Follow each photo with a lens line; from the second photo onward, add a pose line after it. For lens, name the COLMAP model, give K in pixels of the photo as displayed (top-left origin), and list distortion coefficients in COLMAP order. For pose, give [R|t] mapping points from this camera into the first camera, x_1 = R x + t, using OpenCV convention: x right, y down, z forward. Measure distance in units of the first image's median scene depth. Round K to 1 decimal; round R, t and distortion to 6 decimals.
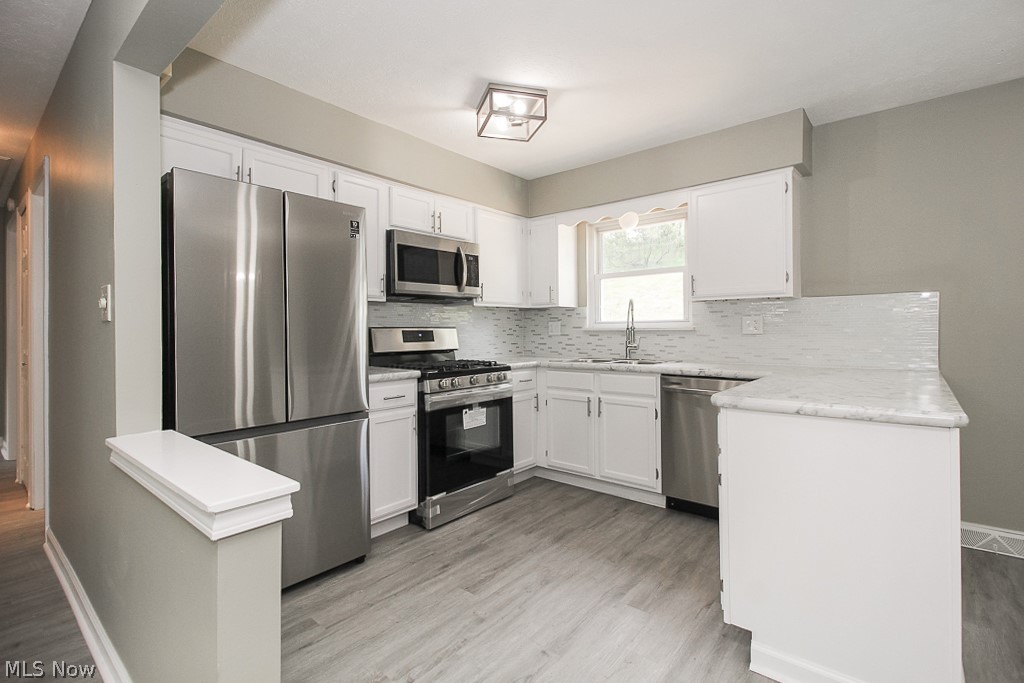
lens RADIAL K [[472.8, 0, 510.7], [0, 472.8, 338.8], [0, 0, 1]] dist [-0.000085, 0.000033]
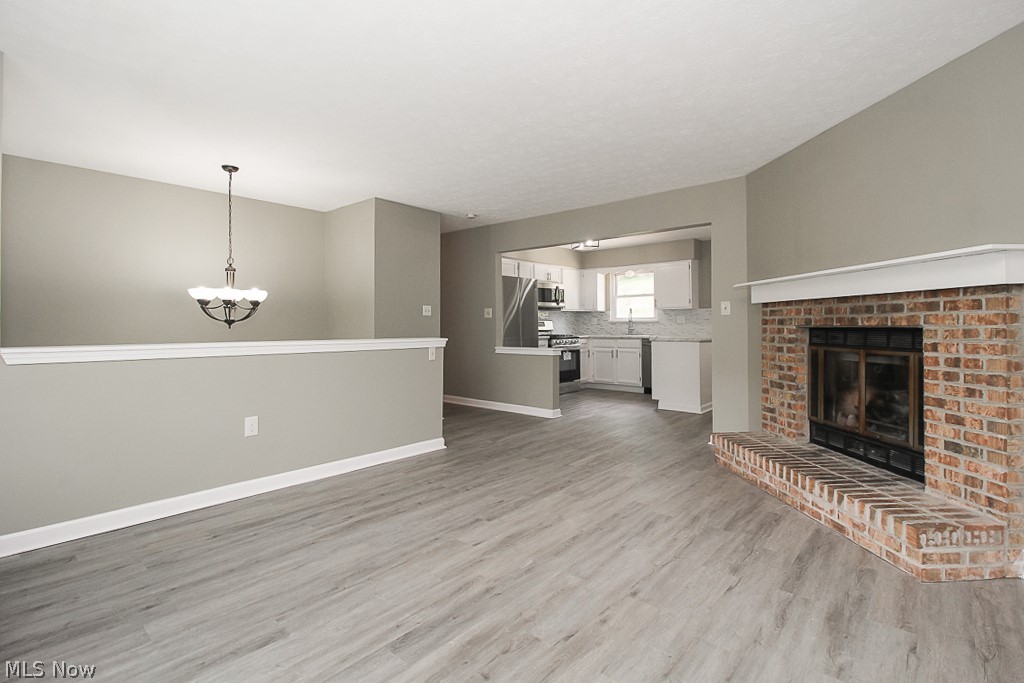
lens RADIAL K [[472.8, 0, 514.1], [0, 472.8, 321.5], [0, 0, 1]] dist [-0.000085, 0.000033]
pose [[0.999808, 0.001862, -0.019502, -0.259452], [-0.002425, 0.999580, -0.028876, 0.047529], [0.019440, 0.028918, 0.999393, -1.275970]]
